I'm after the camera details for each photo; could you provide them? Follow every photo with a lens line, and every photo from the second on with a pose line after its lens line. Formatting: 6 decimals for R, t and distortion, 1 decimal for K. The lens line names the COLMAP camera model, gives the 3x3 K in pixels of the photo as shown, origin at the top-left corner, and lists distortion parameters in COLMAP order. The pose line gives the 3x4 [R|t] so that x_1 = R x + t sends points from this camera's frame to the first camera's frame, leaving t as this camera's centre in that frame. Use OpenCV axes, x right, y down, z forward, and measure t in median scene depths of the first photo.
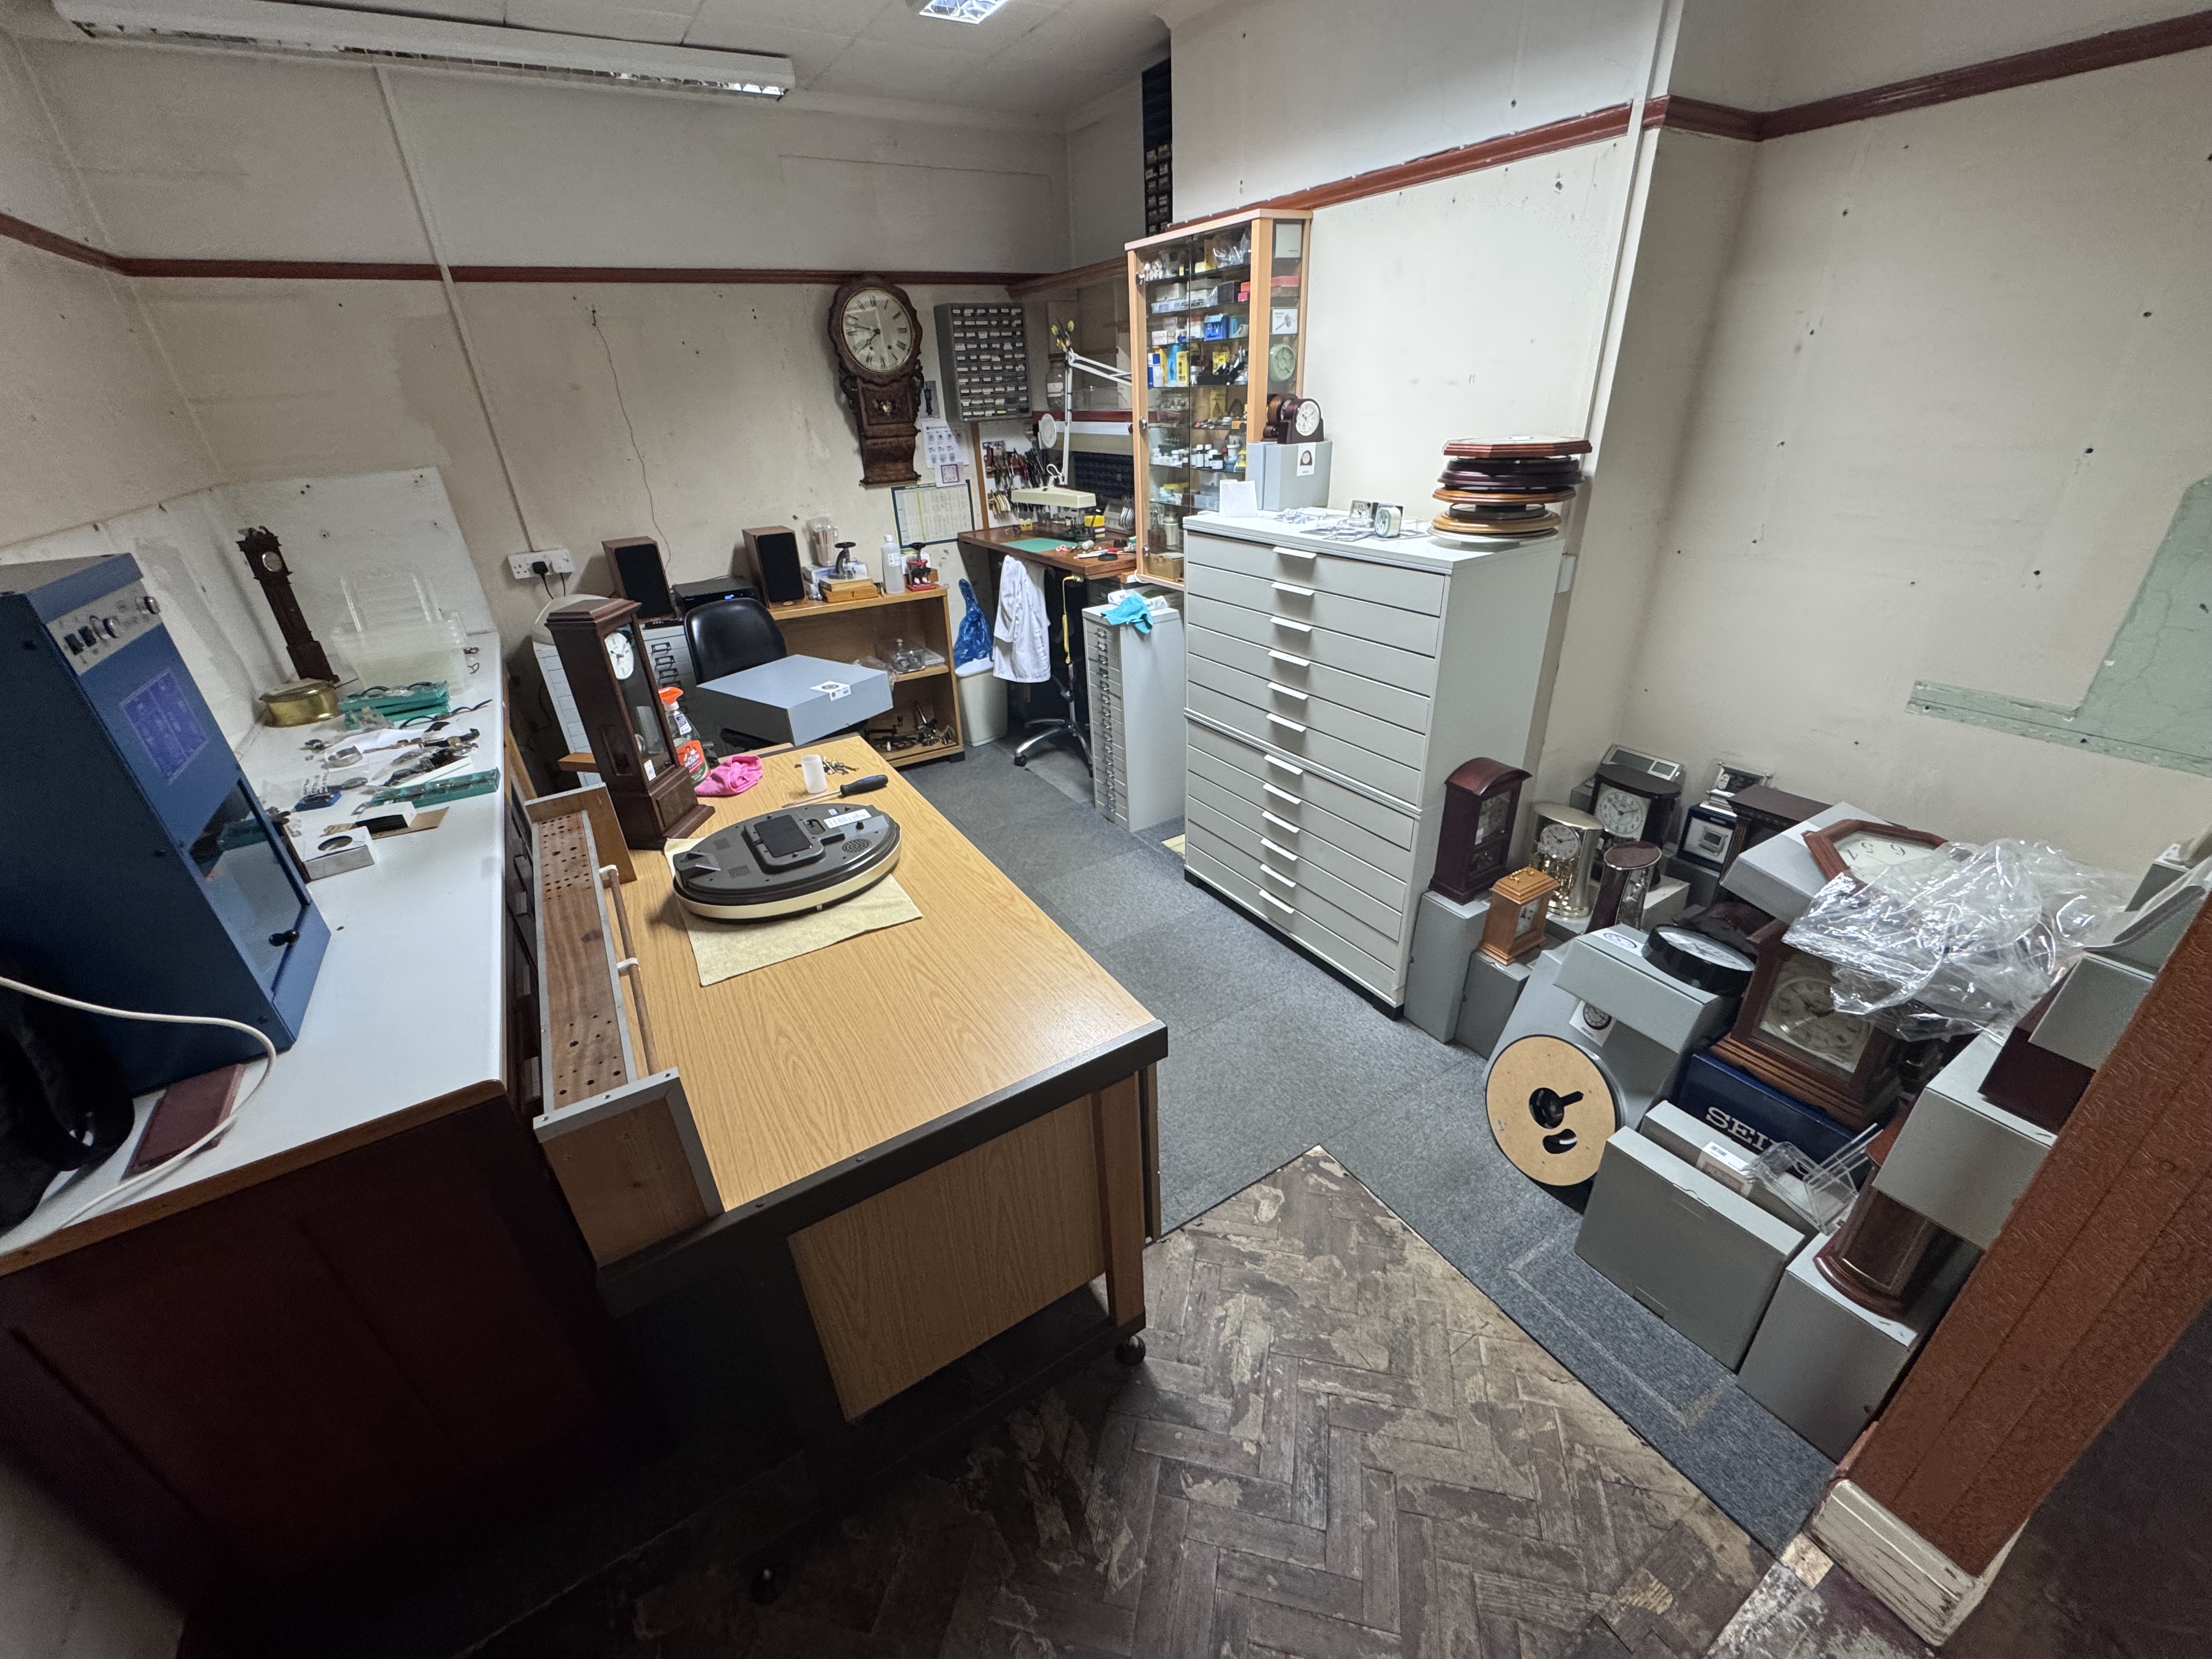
lens RADIAL K [[880.9, 0, 1106.6], [0, 880.9, 829.2], [0, 0, 1]] dist [-0.002978, 0.000098]
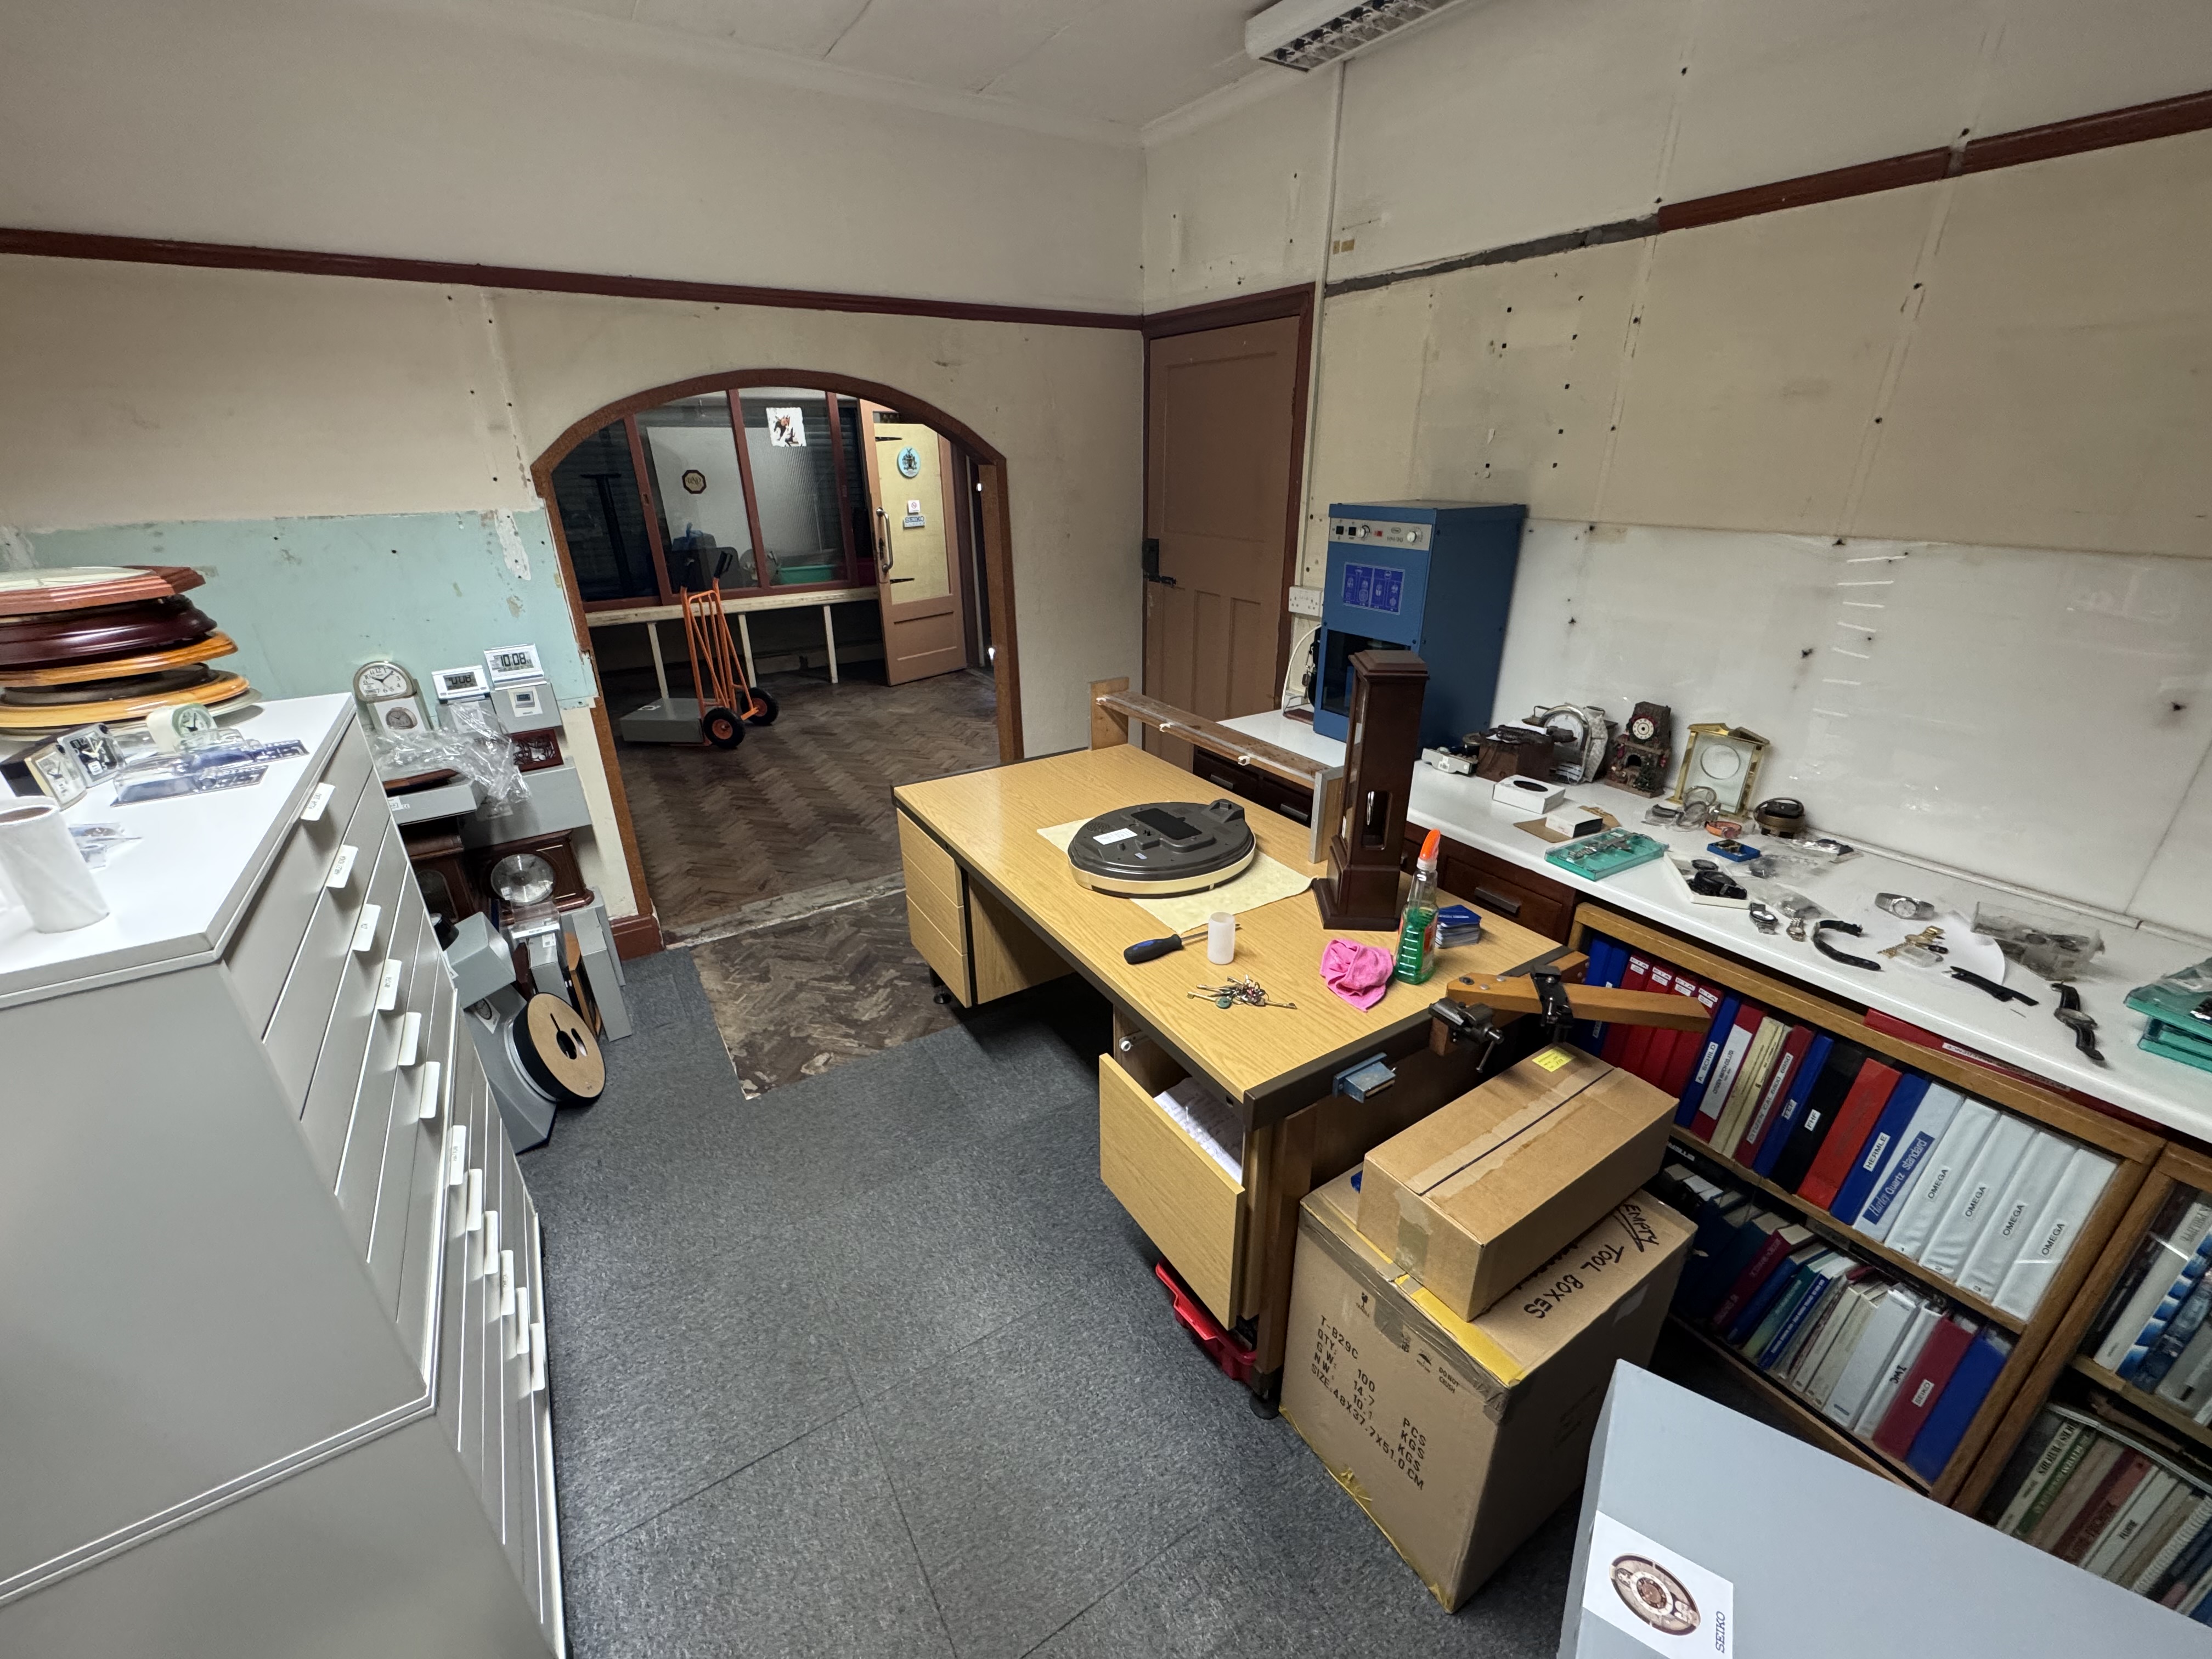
lens RADIAL K [[880.9, 0, 1106.9], [0, 880.9, 834.4], [0, 0, 1]] dist [-0.002978, 0.000098]
pose [[-0.998679, 0.049890, 0.012269, -0.187856], [0.040989, 0.629746, 0.775719, -0.528295], [0.030974, 0.775197, -0.630959, 1.044477]]
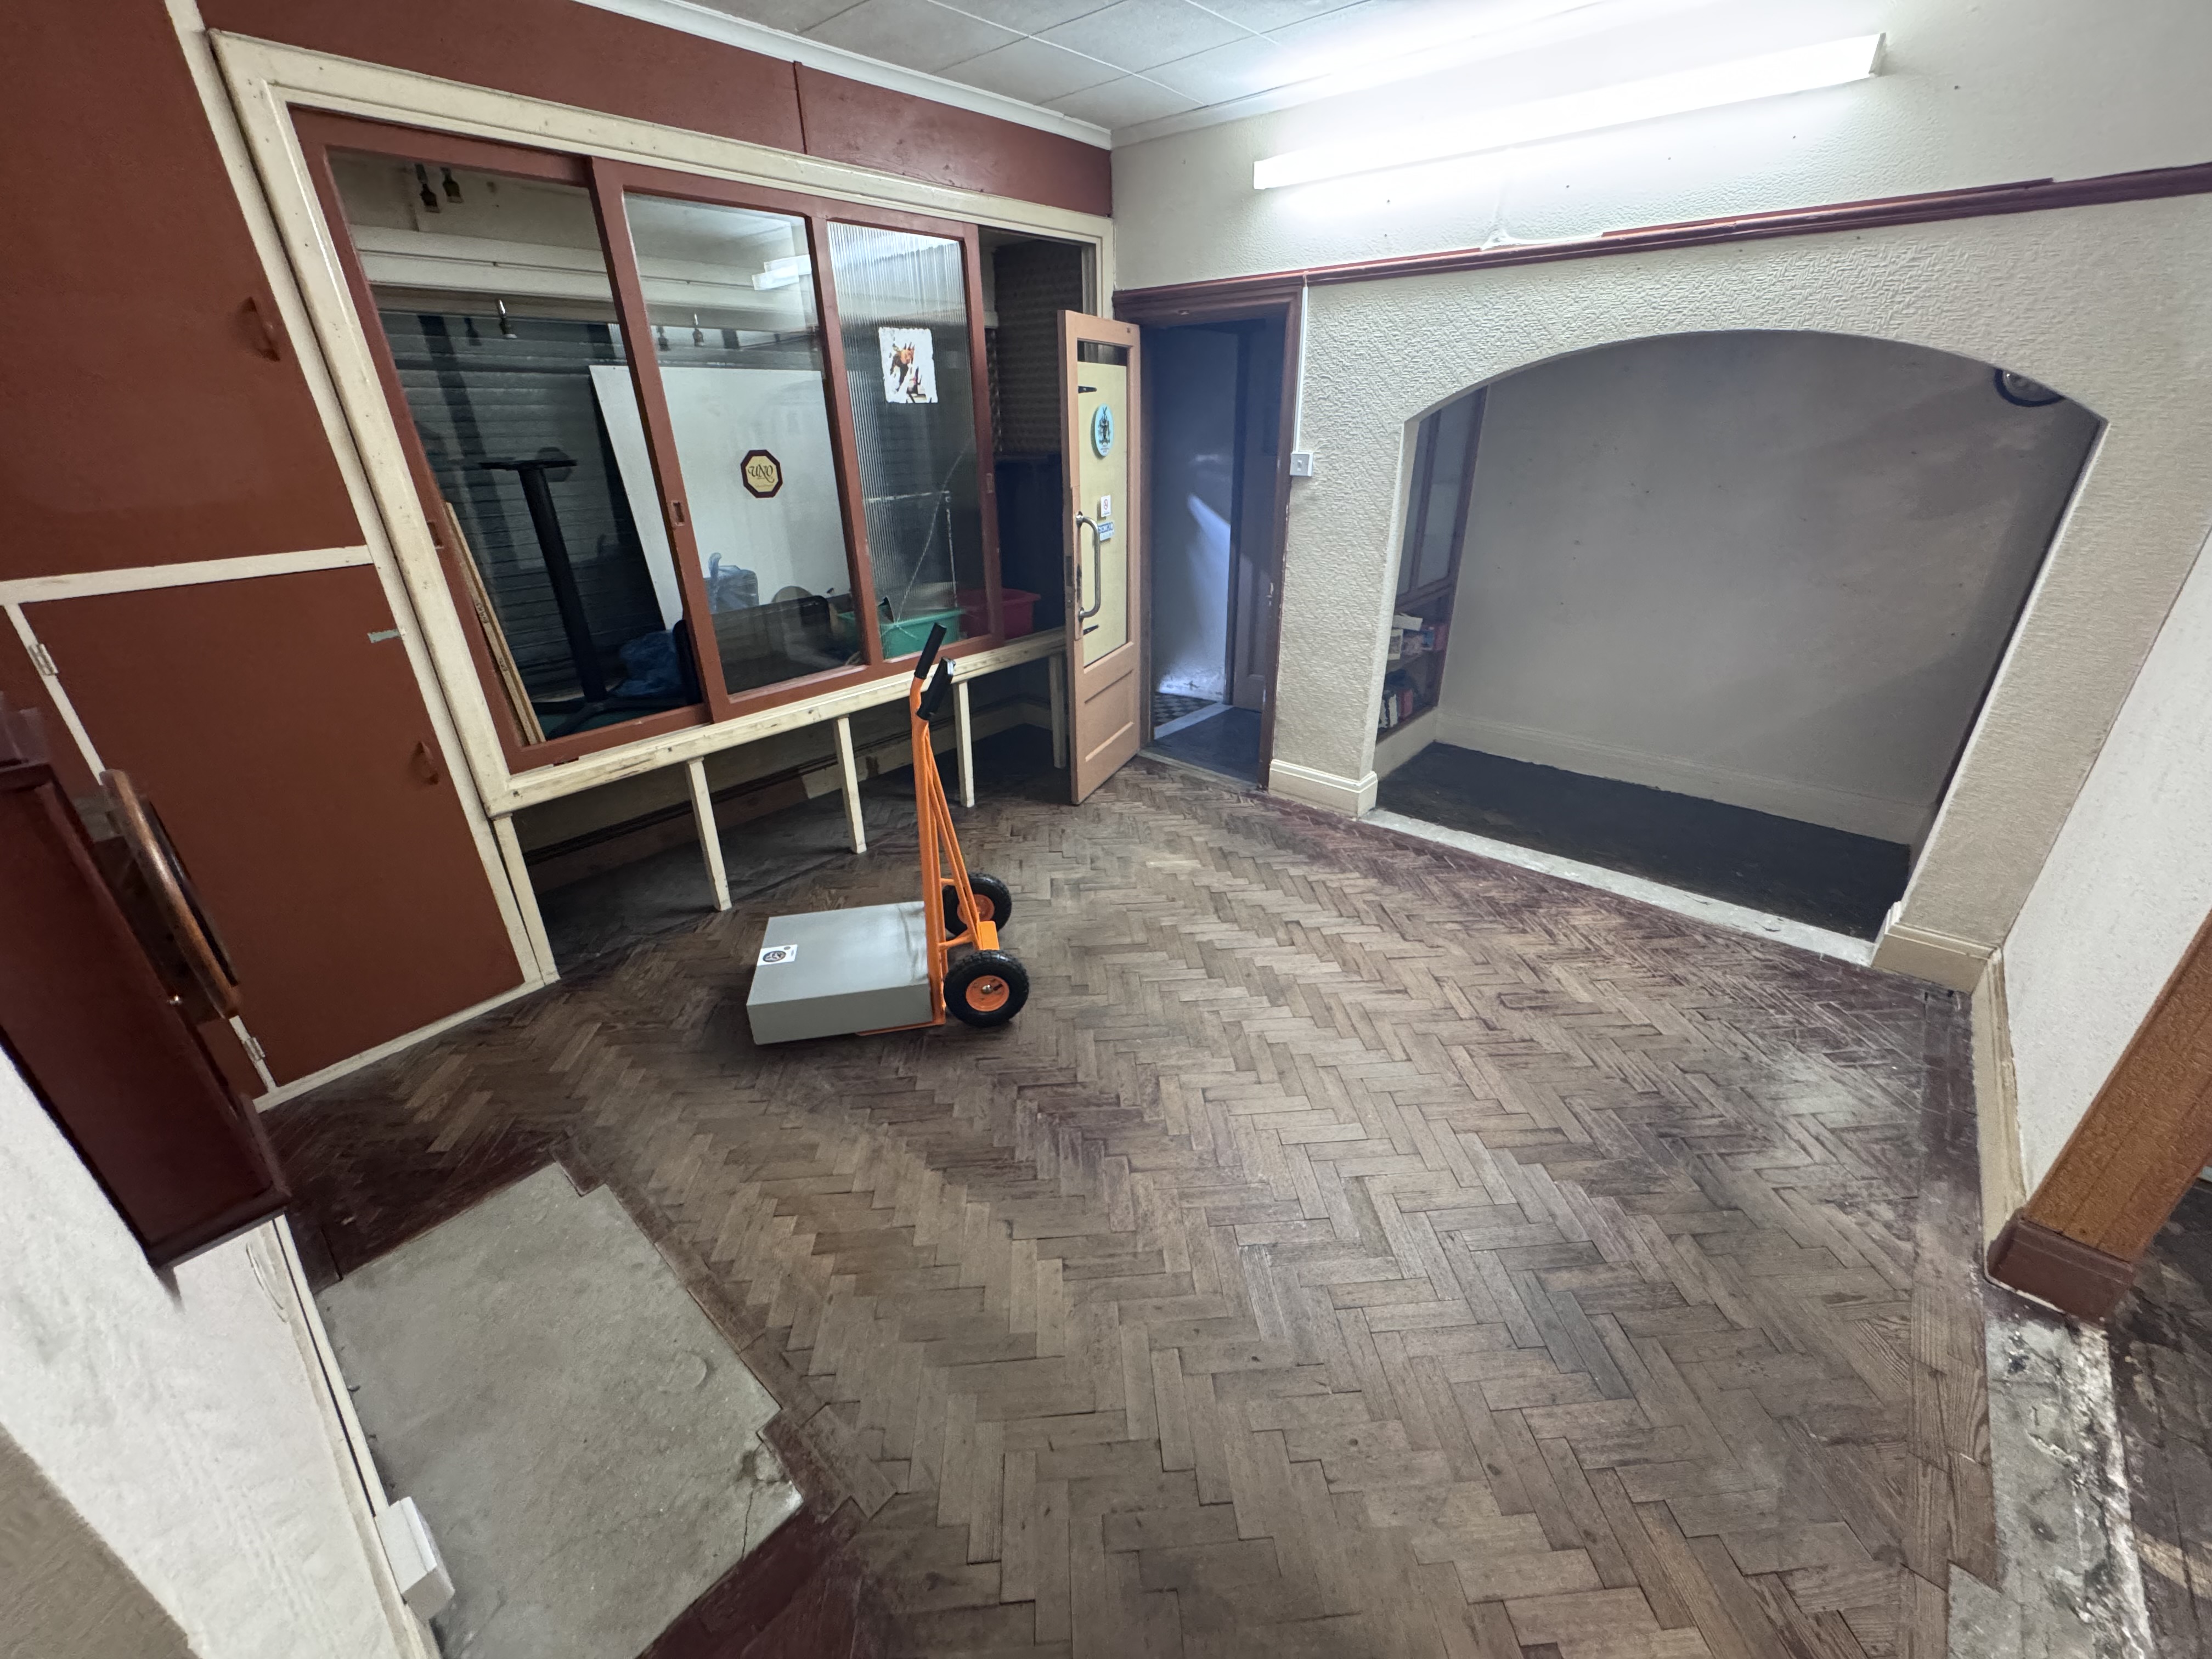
lens RADIAL K [[880.9, 0, 1106.9], [0, 880.9, 830.1], [0, 0, 1]] dist [-0.002978, 0.000098]
pose [[-0.953678, 0.178008, -0.242509, 0.669637], [-0.086111, 0.610872, 0.787033, -0.095666], [0.288240, 0.771459, -0.567247, 0.128544]]
